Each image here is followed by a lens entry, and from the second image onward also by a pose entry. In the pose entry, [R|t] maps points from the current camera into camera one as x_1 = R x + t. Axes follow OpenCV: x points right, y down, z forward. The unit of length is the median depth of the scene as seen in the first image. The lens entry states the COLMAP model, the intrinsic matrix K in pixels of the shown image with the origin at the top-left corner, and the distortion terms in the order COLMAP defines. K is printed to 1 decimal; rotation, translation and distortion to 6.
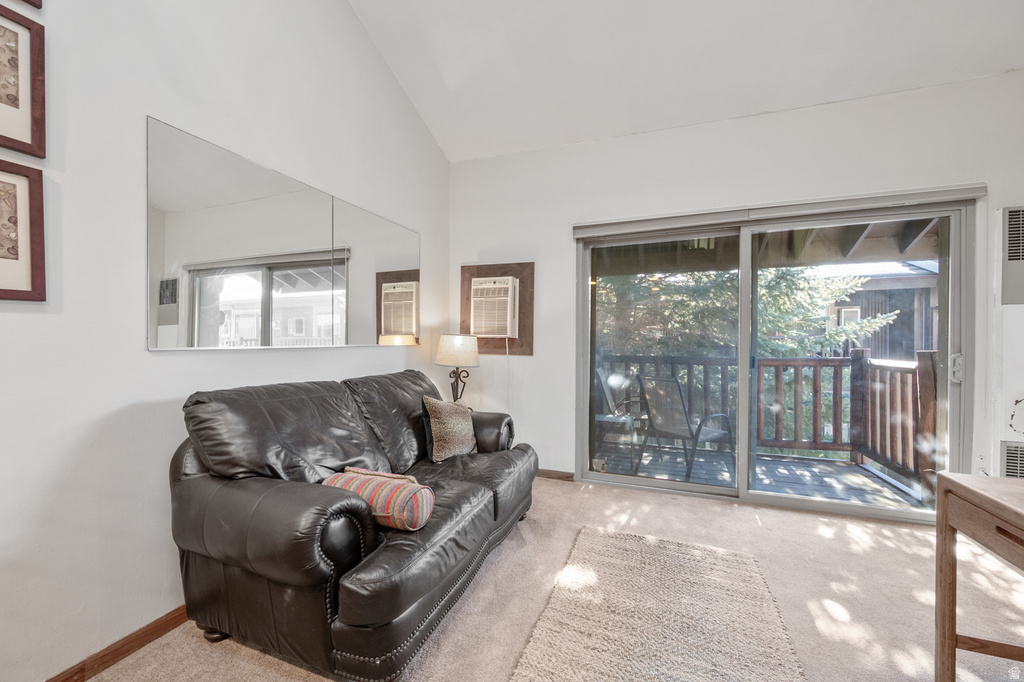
lens RADIAL K [[409.3, 0, 521.3], [0, 409.3, 340.1], [0, 0, 1]] dist [-0.002685, 0.000315]
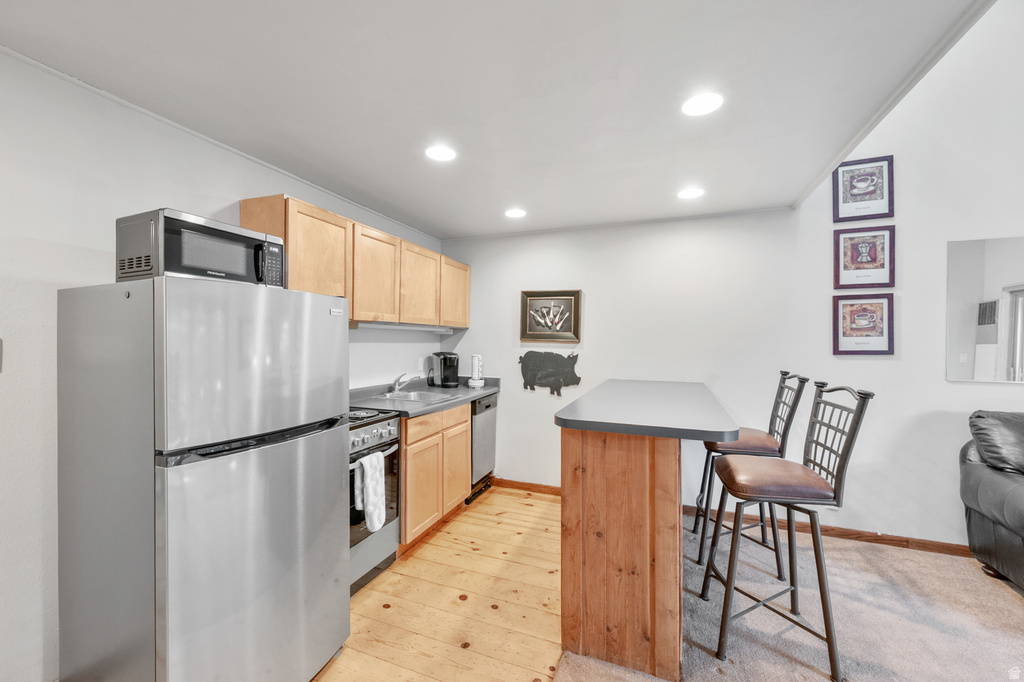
lens RADIAL K [[409.3, 0, 509.1], [0, 409.3, 343.4], [0, 0, 1]] dist [-0.002685, 0.000315]
pose [[-0.027600, 0.009638, -0.999573, 0.845293], [-0.008623, 0.999914, 0.009879, -0.132807], [0.999582, 0.008892, -0.027514, -0.786790]]
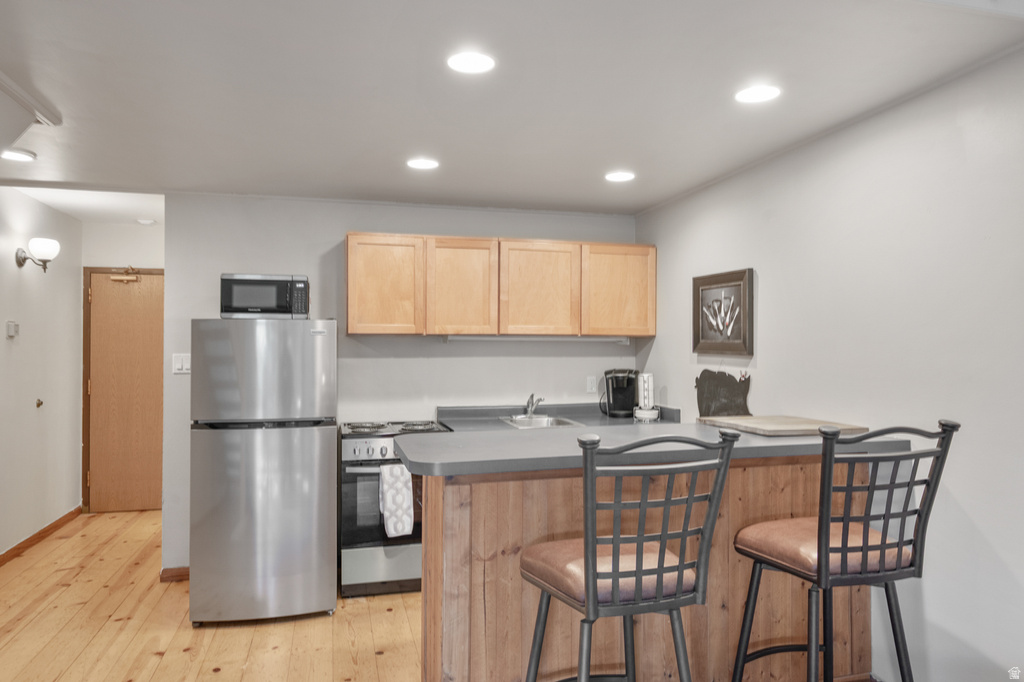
lens RADIAL K [[667.9, 0, 503.2], [0, 667.9, 342.9], [0, 0, 1]] dist [-0.020318, -0.002825]
pose [[-0.825768, -0.000813, -0.564009, 0.484089], [0.003287, 0.999975, -0.006254, -0.152536], [0.564000, -0.007018, -0.825745, 0.915197]]
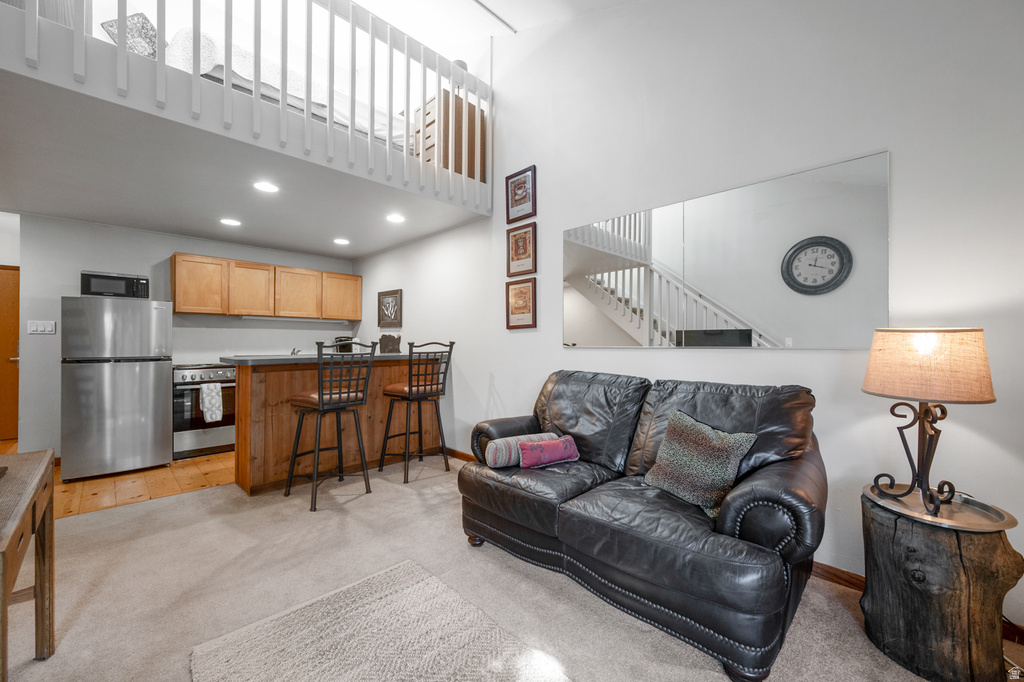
lens RADIAL K [[409.3, 0, 508.0], [0, 409.3, 344.1], [0, 0, 1]] dist [-0.002685, 0.000315]
pose [[-0.426730, 0.004160, -0.904369, 1.056082], [0.000077, 0.999990, 0.004563, -0.001507], [0.904379, 0.001878, -0.426726, 1.644246]]
